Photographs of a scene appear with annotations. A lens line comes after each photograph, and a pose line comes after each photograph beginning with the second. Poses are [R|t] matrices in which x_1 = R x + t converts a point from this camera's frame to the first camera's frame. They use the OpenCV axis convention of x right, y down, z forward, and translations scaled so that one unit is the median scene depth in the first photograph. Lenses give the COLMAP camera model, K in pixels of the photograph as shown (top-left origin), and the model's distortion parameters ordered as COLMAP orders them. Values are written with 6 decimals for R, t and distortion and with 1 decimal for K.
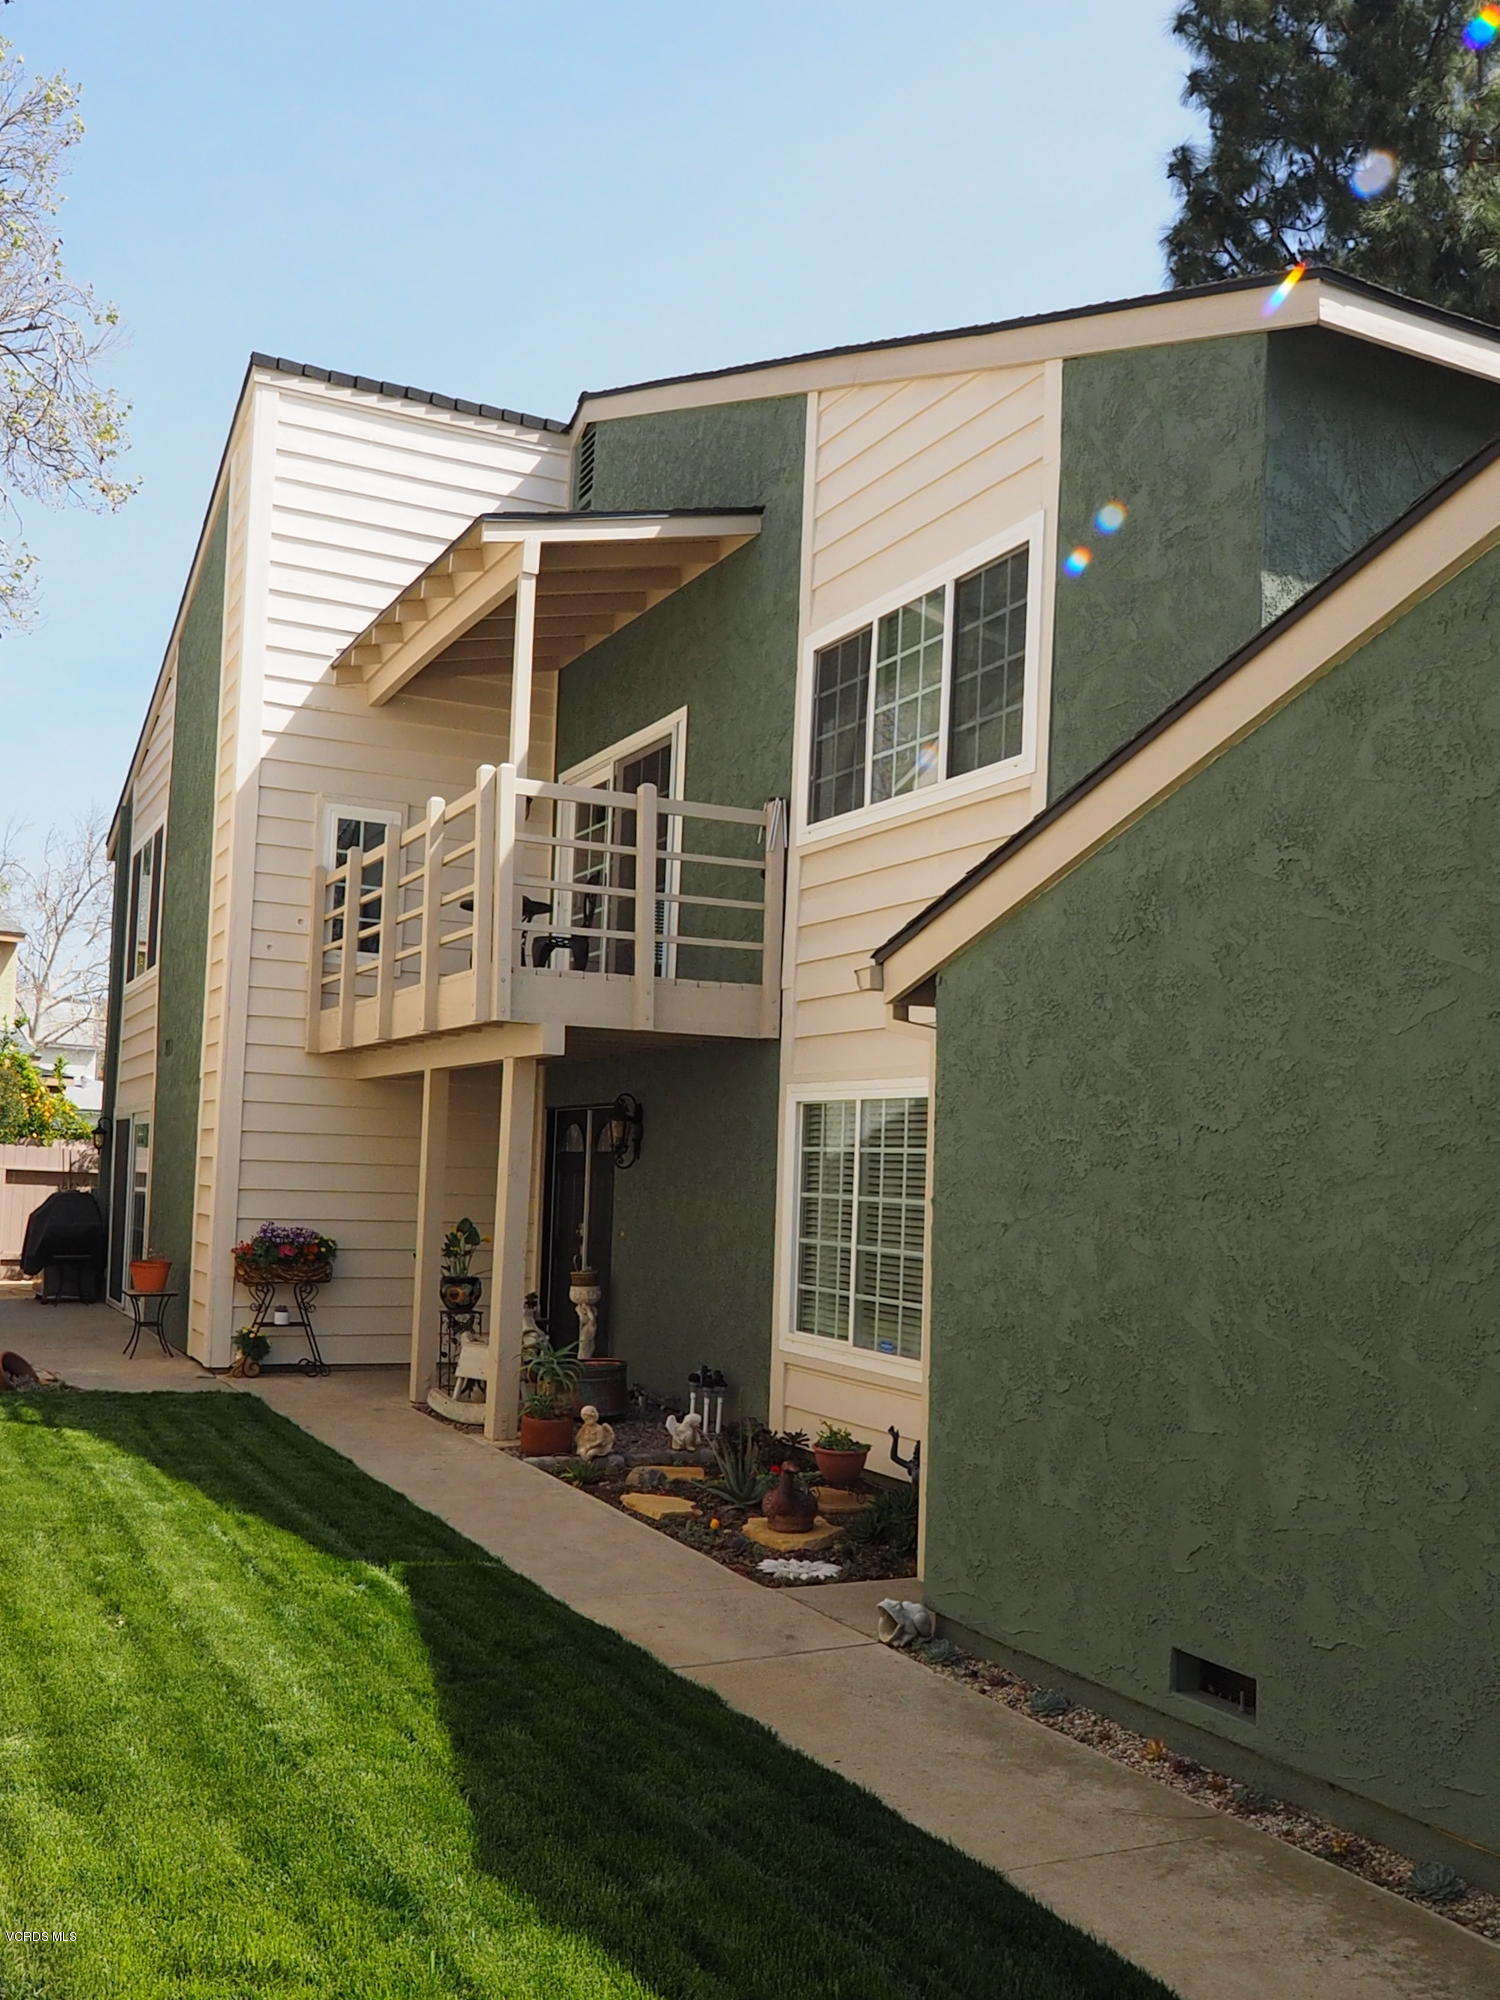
lens RADIAL K [[1707.3, 0, 750.0], [0, 1707.3, 1000.0], [0, 0, 1]] dist [0.058945, -0.054864]
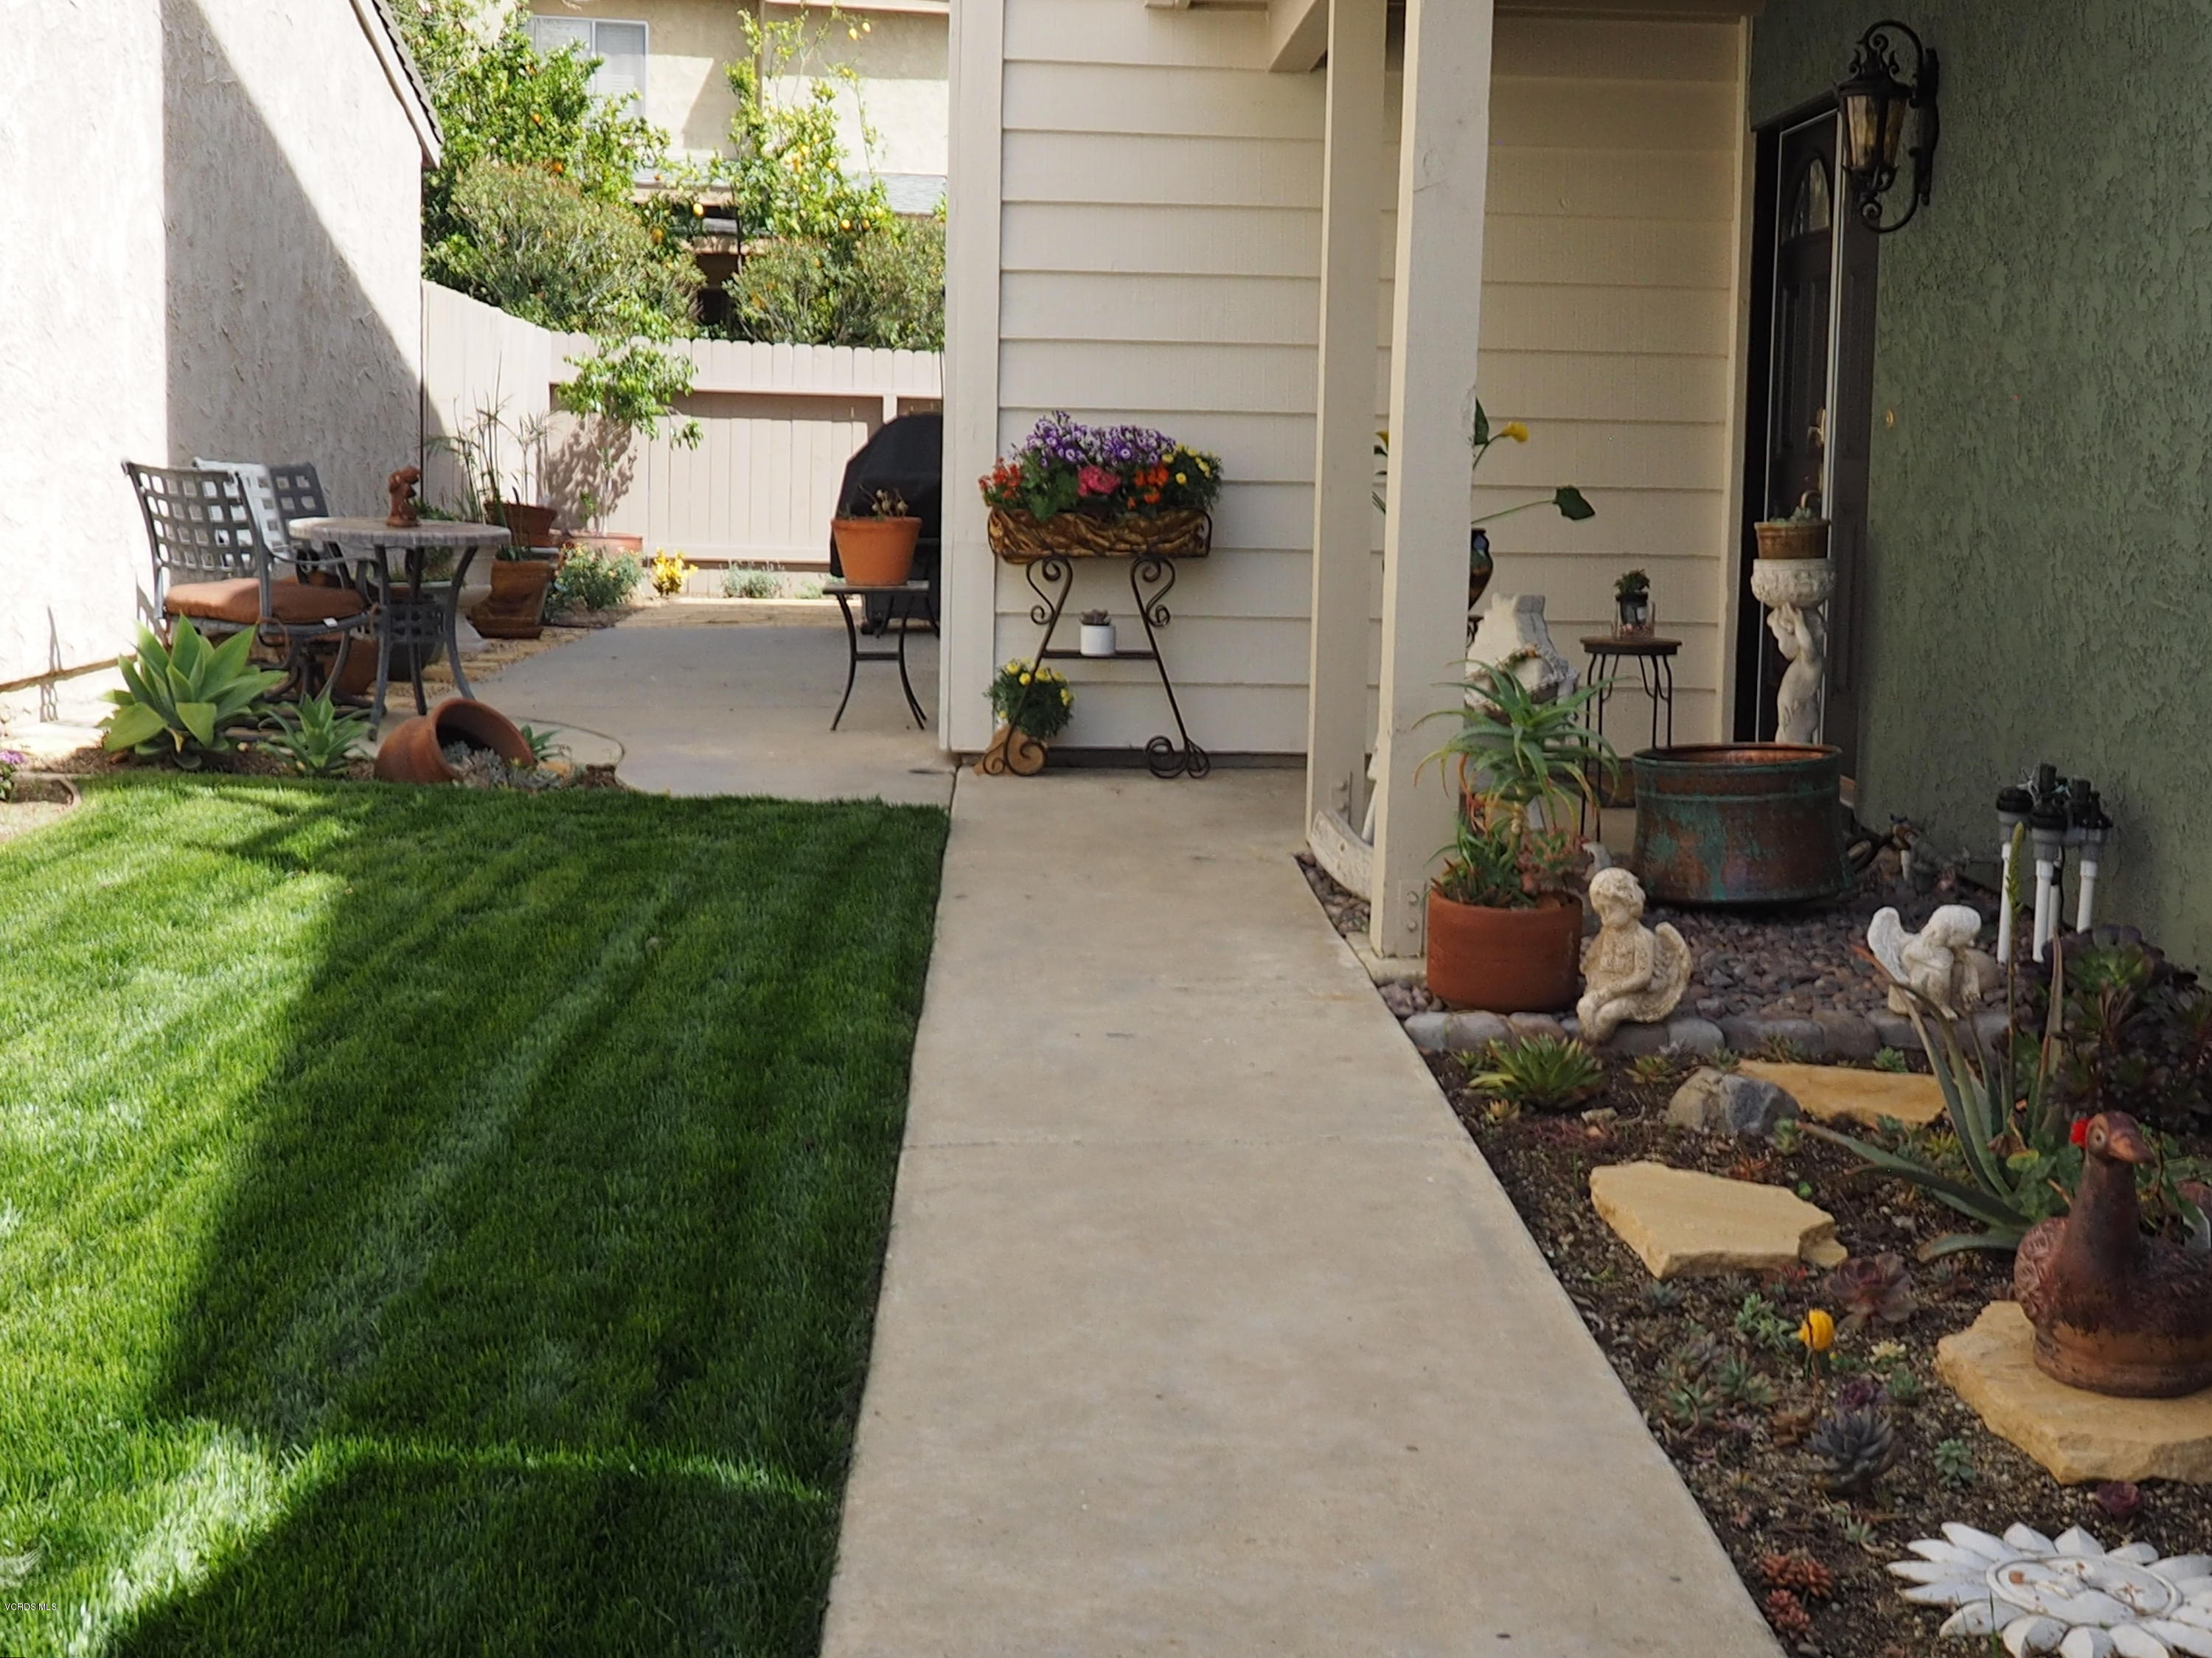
lens RADIAL K [[3235.2, 0, 1106.0], [0, 3235.2, 829.0], [0, 0, 1]] dist [-0.072047, -0.026850]
pose [[0.924568, 0.030973, -0.379756, 0.034092], [0.053530, 0.976246, 0.209950, 0.069141], [0.377238, -0.214441, 0.900947, 0.299166]]
